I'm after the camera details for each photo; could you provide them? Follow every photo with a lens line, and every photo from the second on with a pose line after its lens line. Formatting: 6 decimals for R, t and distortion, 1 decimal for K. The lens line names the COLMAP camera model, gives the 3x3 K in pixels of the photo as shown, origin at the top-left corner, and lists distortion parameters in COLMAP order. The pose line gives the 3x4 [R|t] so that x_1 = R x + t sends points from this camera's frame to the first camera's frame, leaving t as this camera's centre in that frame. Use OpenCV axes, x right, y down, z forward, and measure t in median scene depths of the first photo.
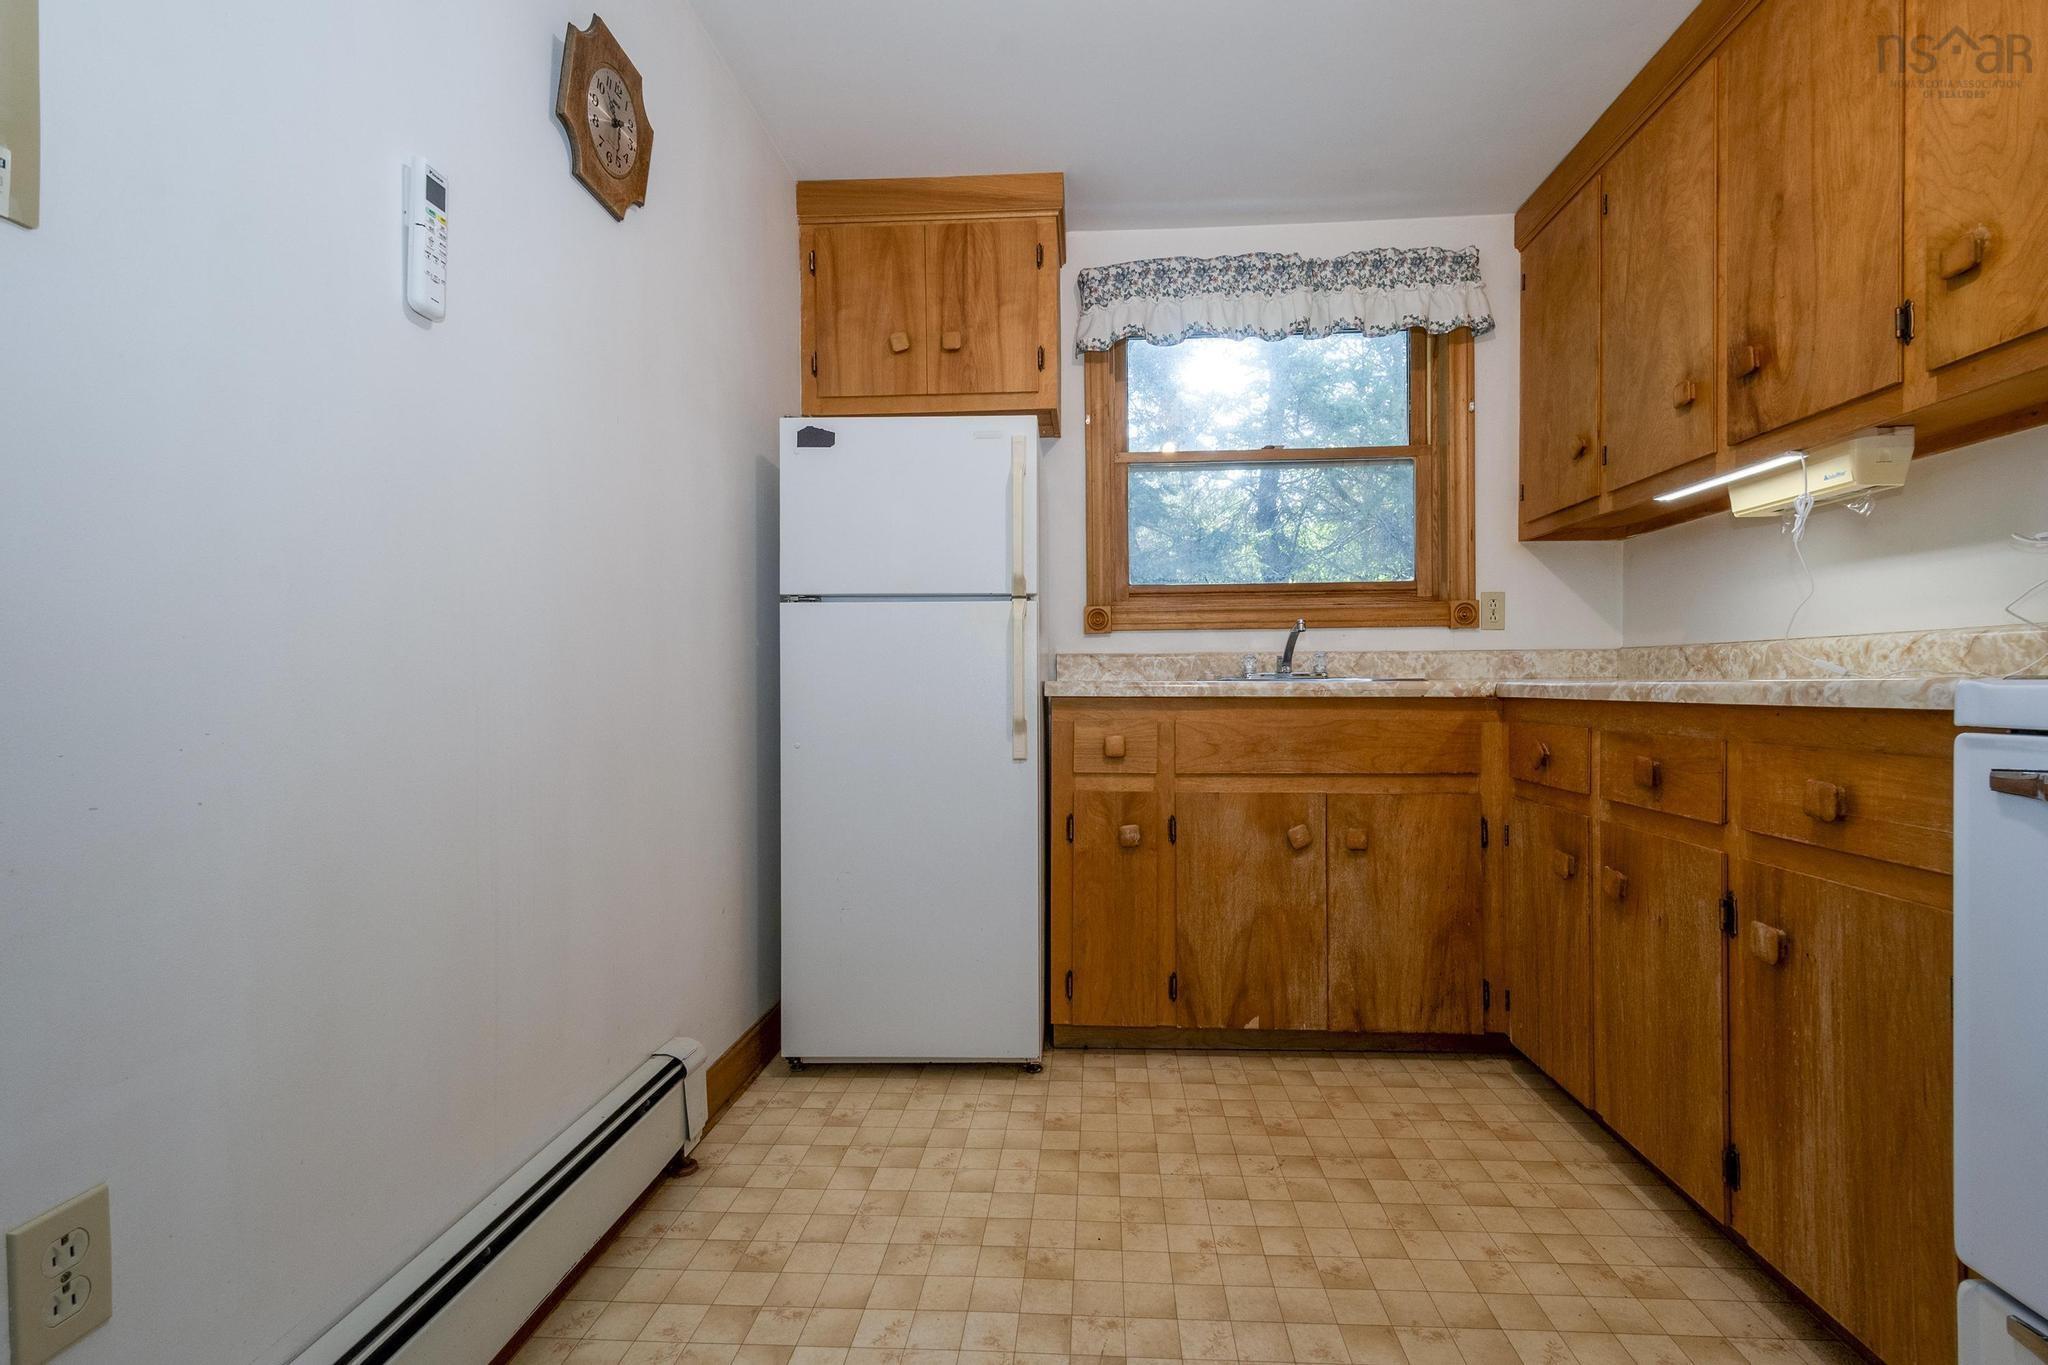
lens RADIAL K [[919.8, 0, 1040.9], [0, 919.8, 685.3], [0, 0, 1]] dist [0.018750, -0.006086]
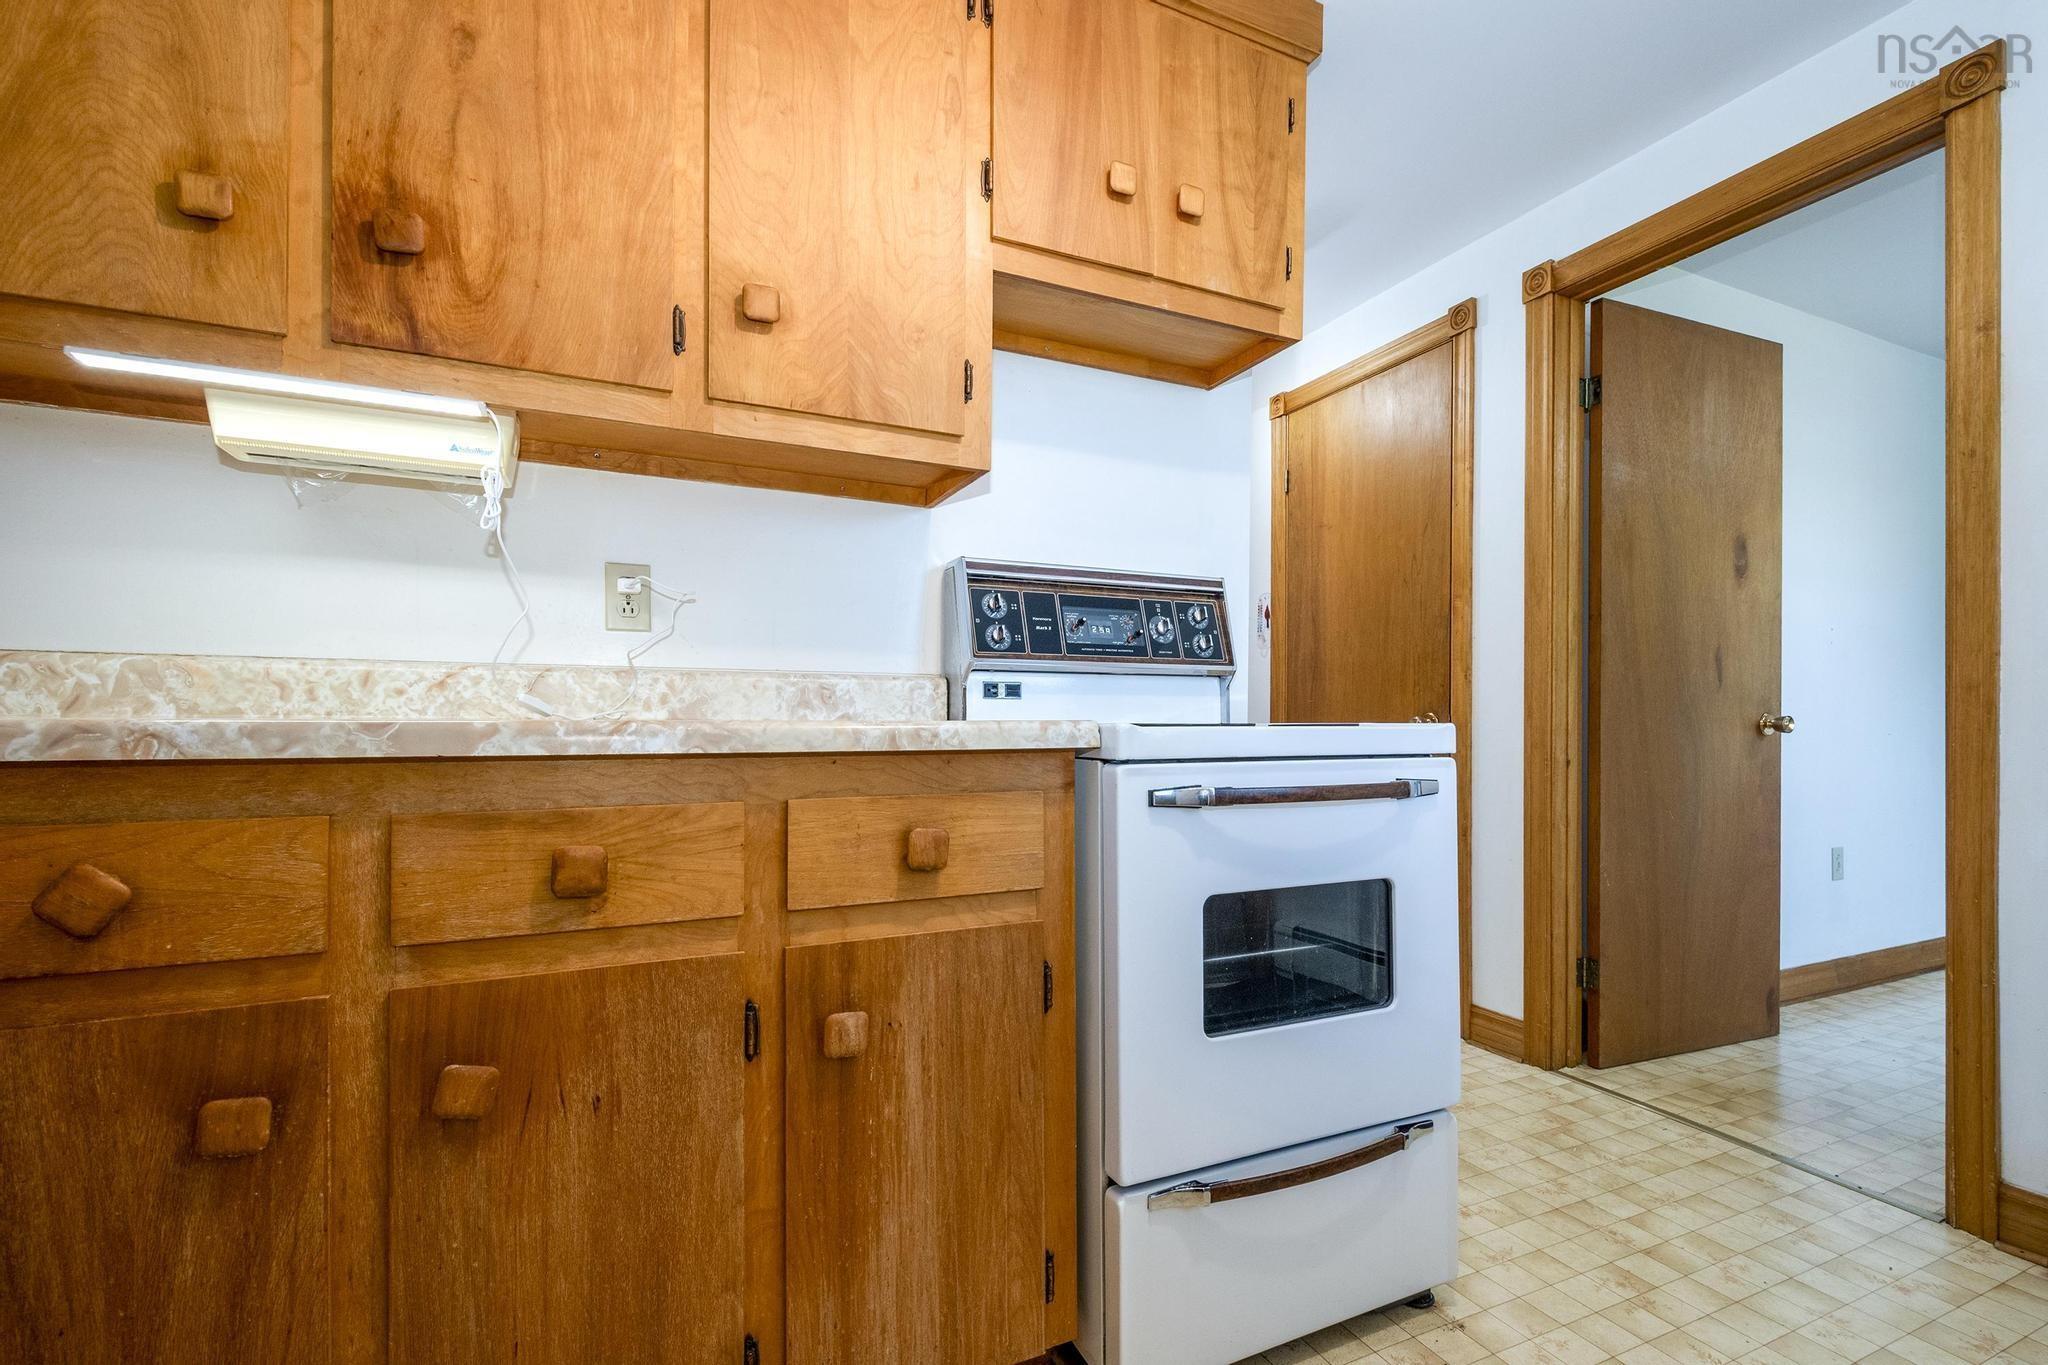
lens RADIAL K [[926.5, 0, 1064.9], [0, 926.5, 716.8], [0, 0, 1]] dist [0.011662, -0.000402]
pose [[-0.497431, 0.010316, 0.867442, -0.029620], [0.001187, 0.999936, -0.011211, -0.000386], [-0.867502, -0.004547, -0.497412, 0.748136]]
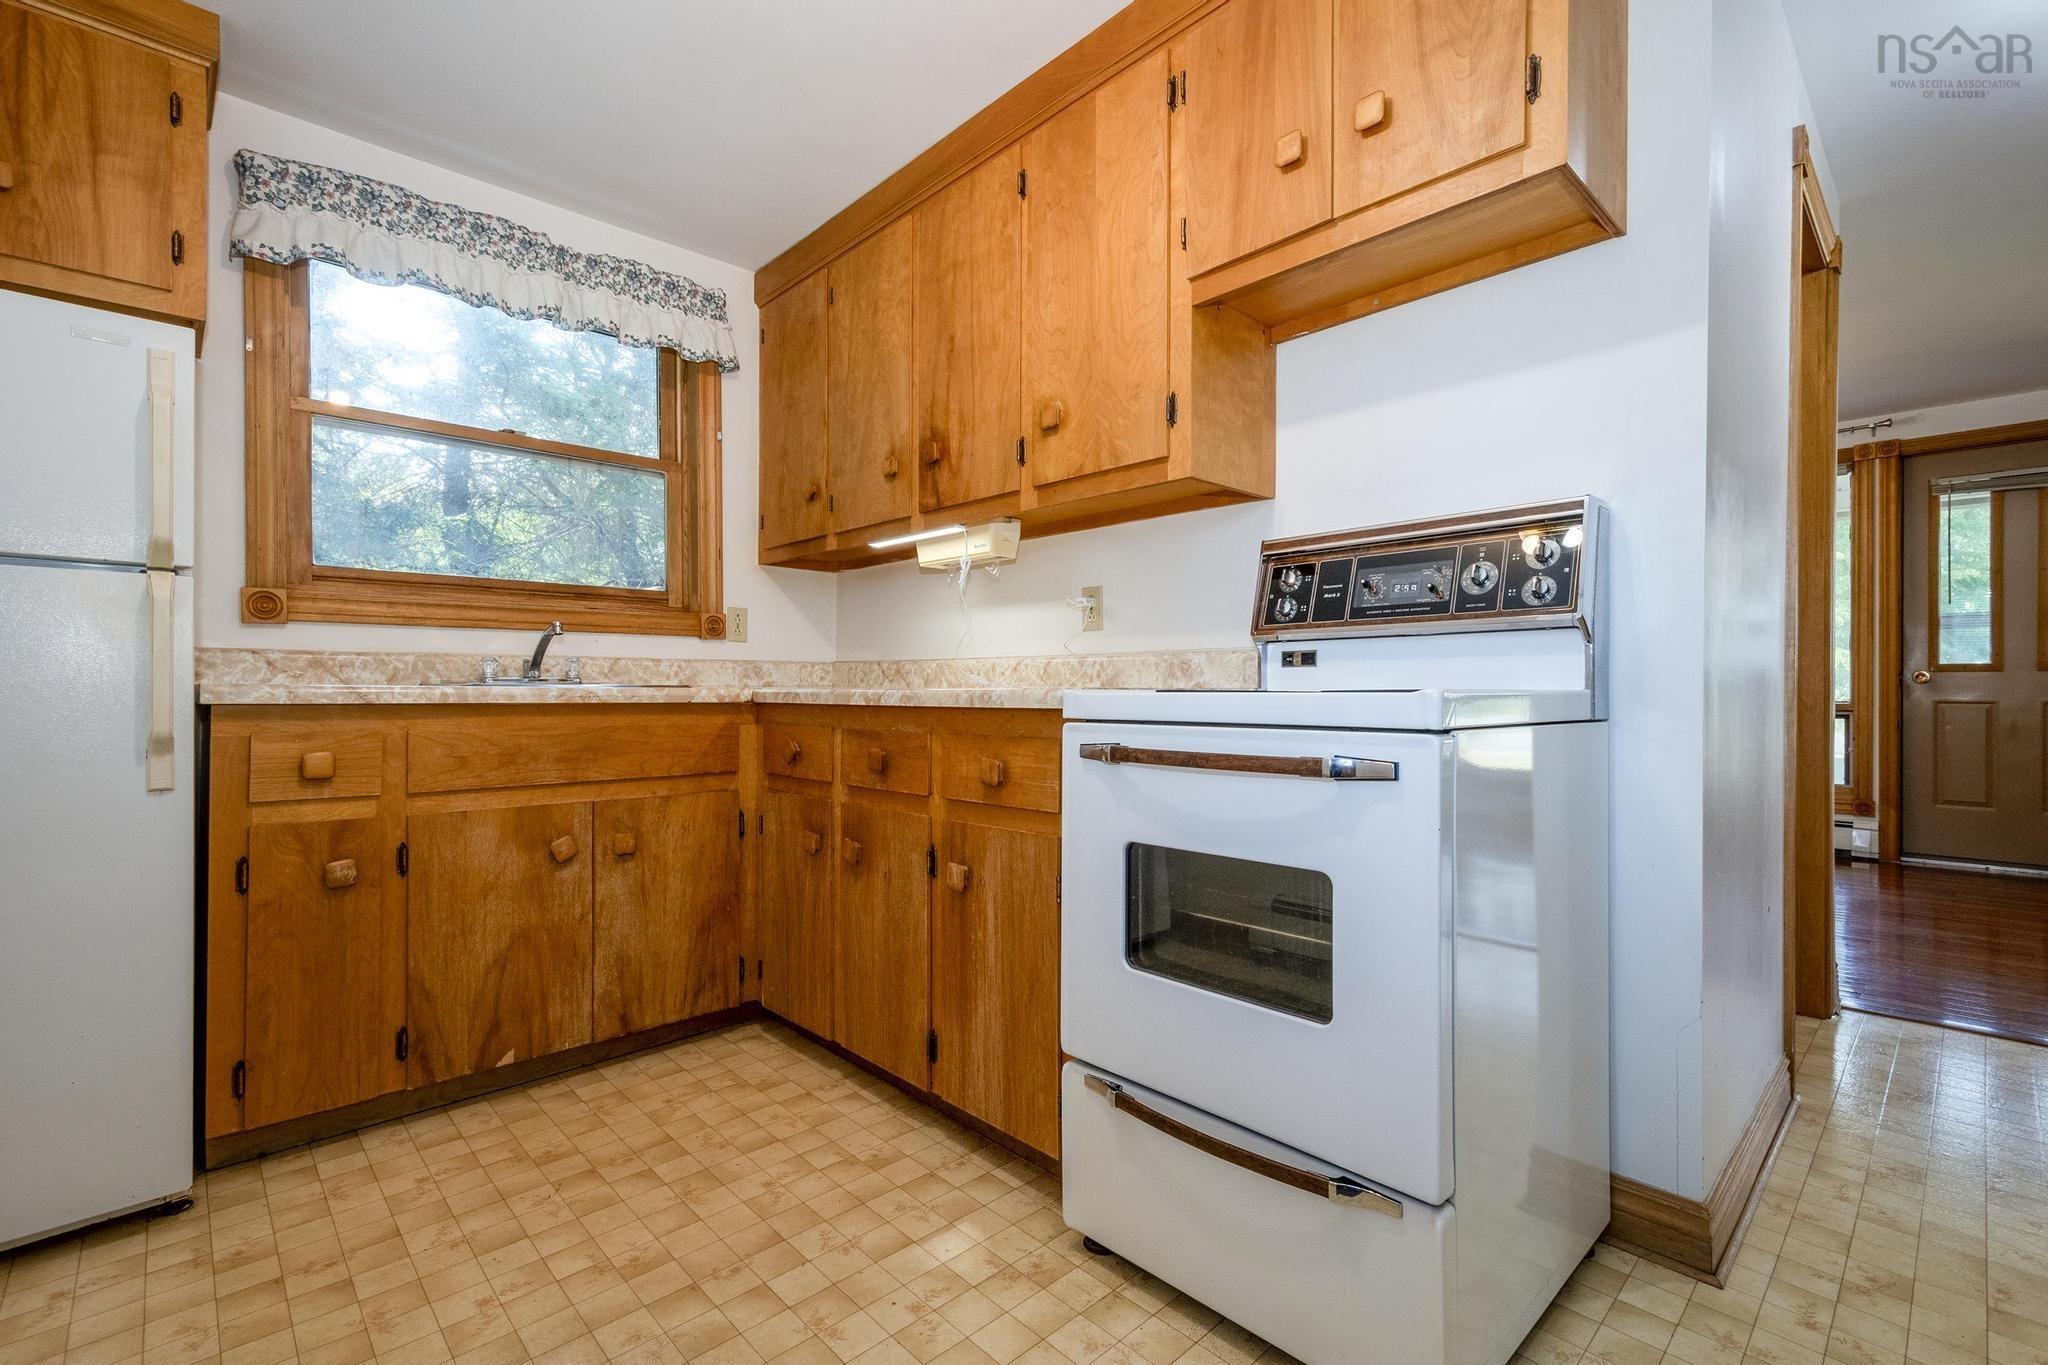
lens RADIAL K [[921.0, 0, 1045.4], [0, 921.0, 688.1], [0, 0, 1]] dist [0.014980, -0.001060]
pose [[0.676441, 0.006802, 0.736466, -0.091644], [-0.003669, 0.999976, -0.005866, 0.000575], [-0.736488, 0.001266, 0.676449, -0.022073]]
